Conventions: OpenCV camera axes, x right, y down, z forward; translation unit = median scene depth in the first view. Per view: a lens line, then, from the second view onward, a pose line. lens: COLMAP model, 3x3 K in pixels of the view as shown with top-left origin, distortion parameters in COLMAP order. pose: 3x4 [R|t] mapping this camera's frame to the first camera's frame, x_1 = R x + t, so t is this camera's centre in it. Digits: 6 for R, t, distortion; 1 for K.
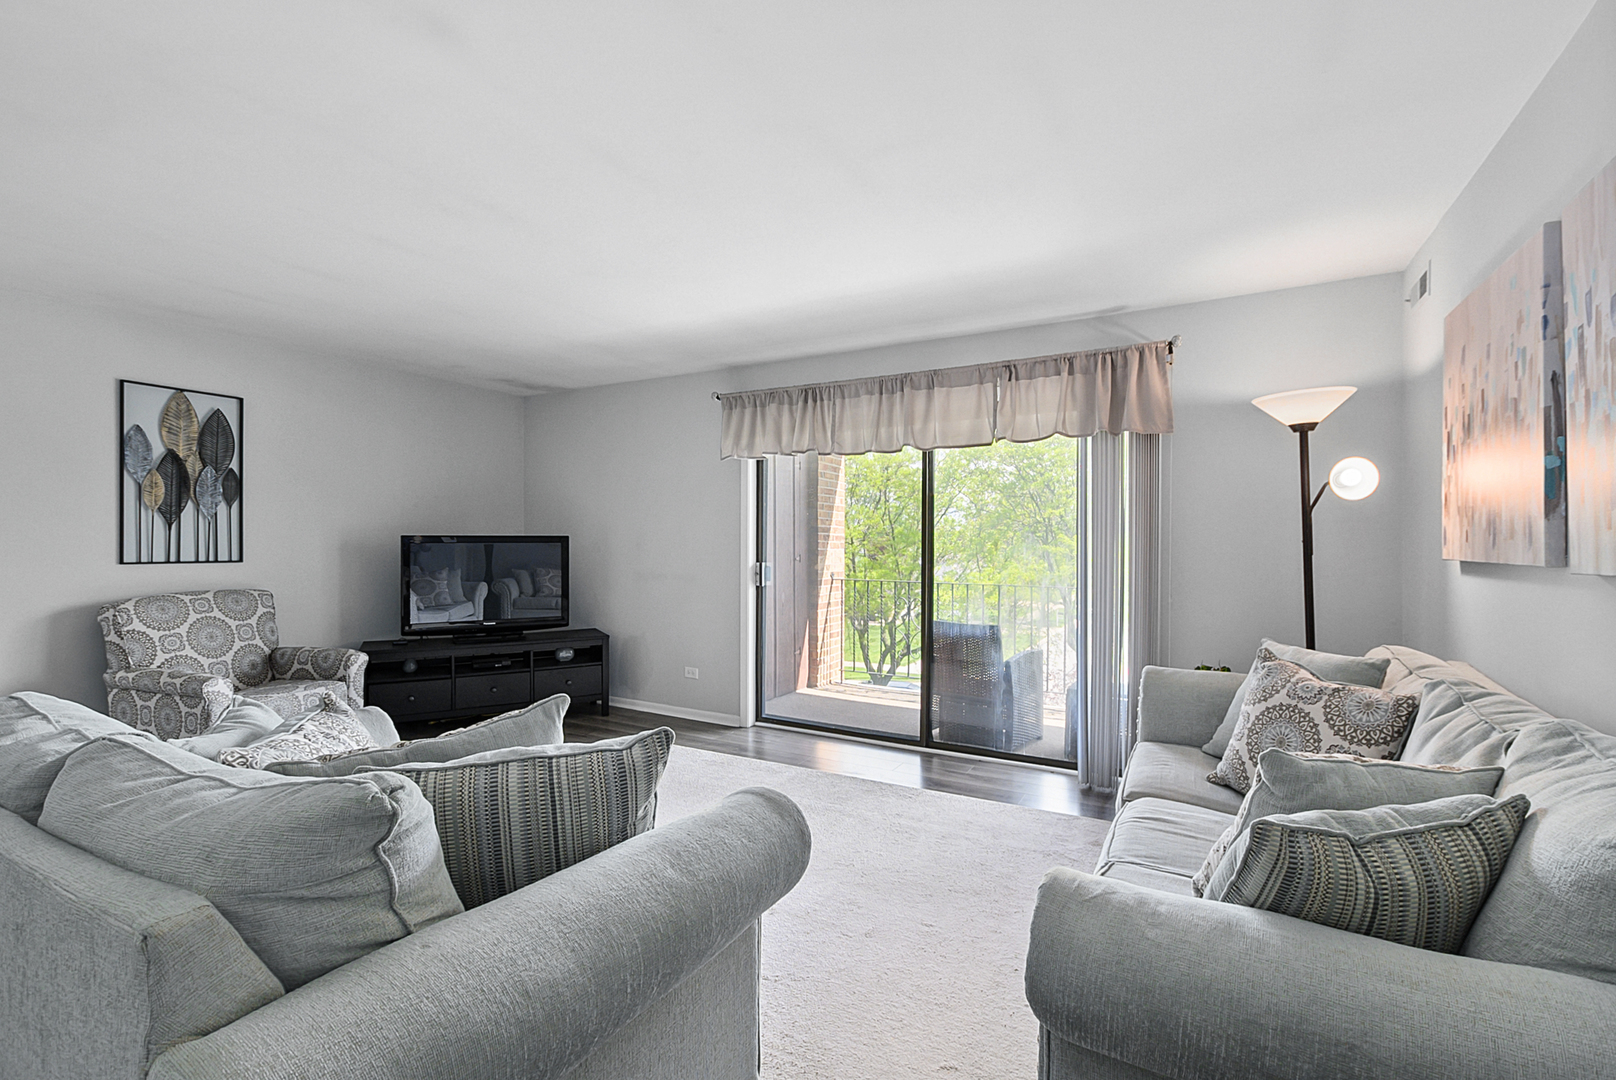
lens RADIAL K [[720.1, 0, 810.9], [0, 720.1, 535.0], [0, 0, 1]] dist [0.001565, 0.000203]
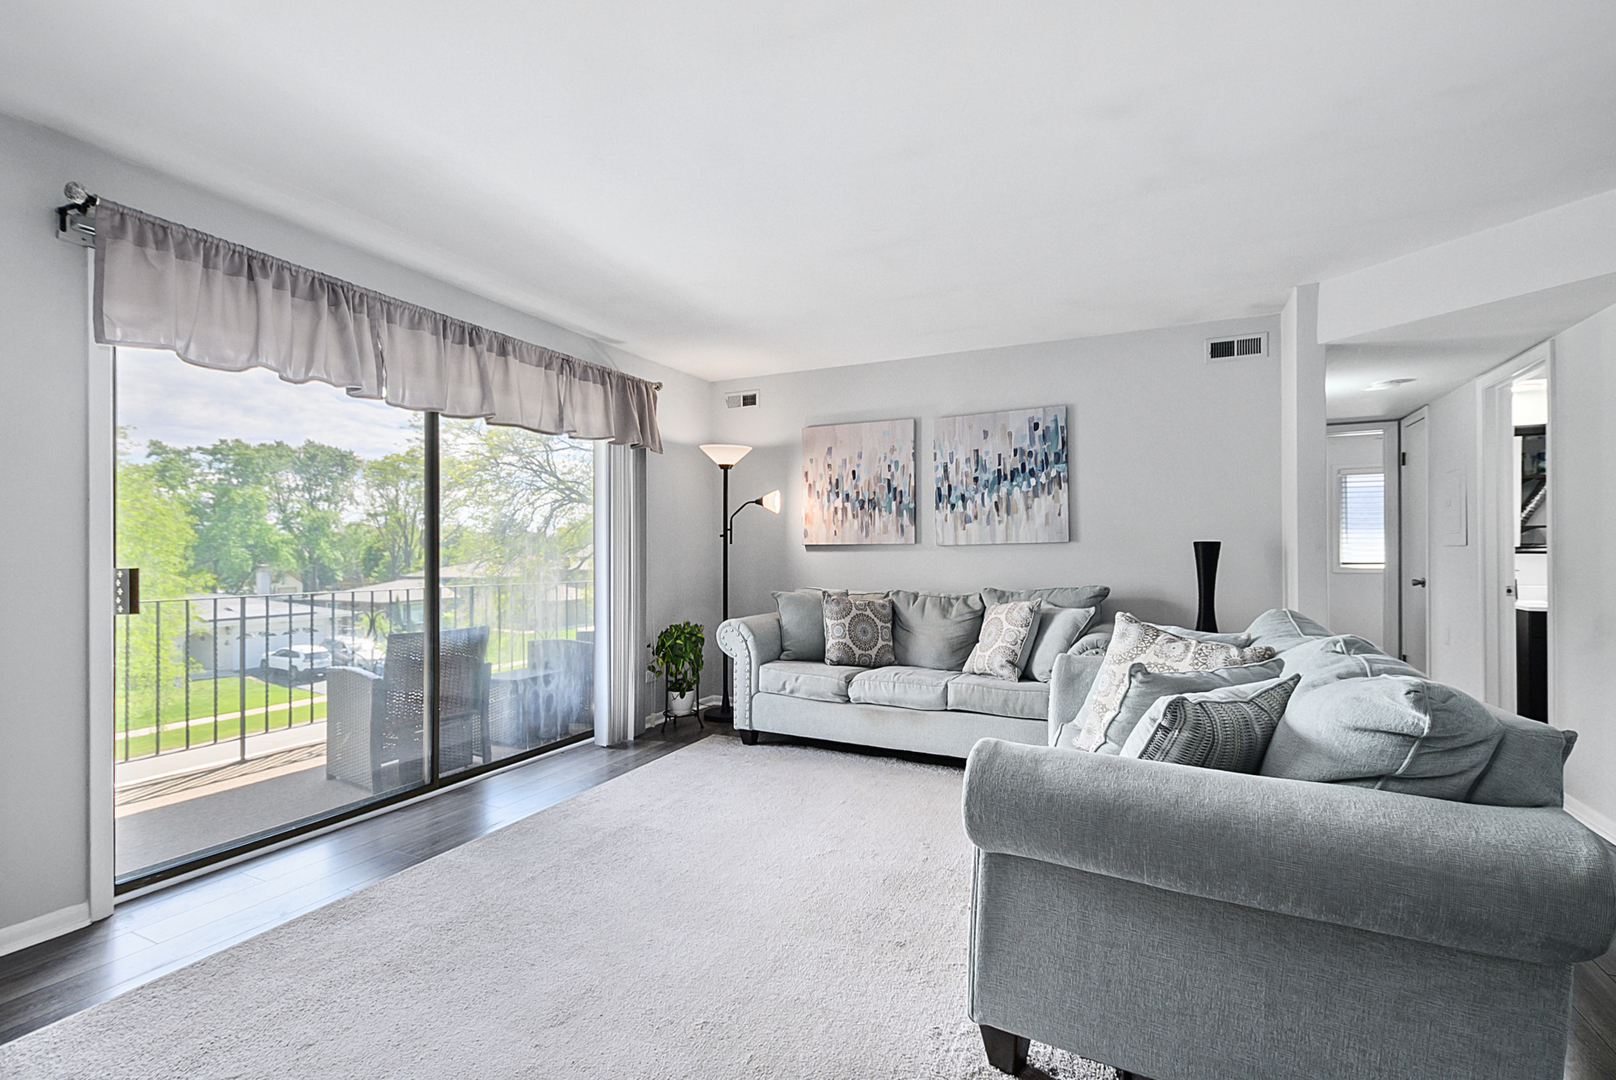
lens RADIAL K [[720.1, 0, 802.2], [0, 720.1, 549.0], [0, 0, 1]] dist [0.001565, 0.000203]
pose [[-0.081089, -0.003605, 0.996700, -0.787538], [-0.003333, 0.999989, 0.003345, 0.027131], [-0.996701, -0.003051, -0.081100, 0.772468]]
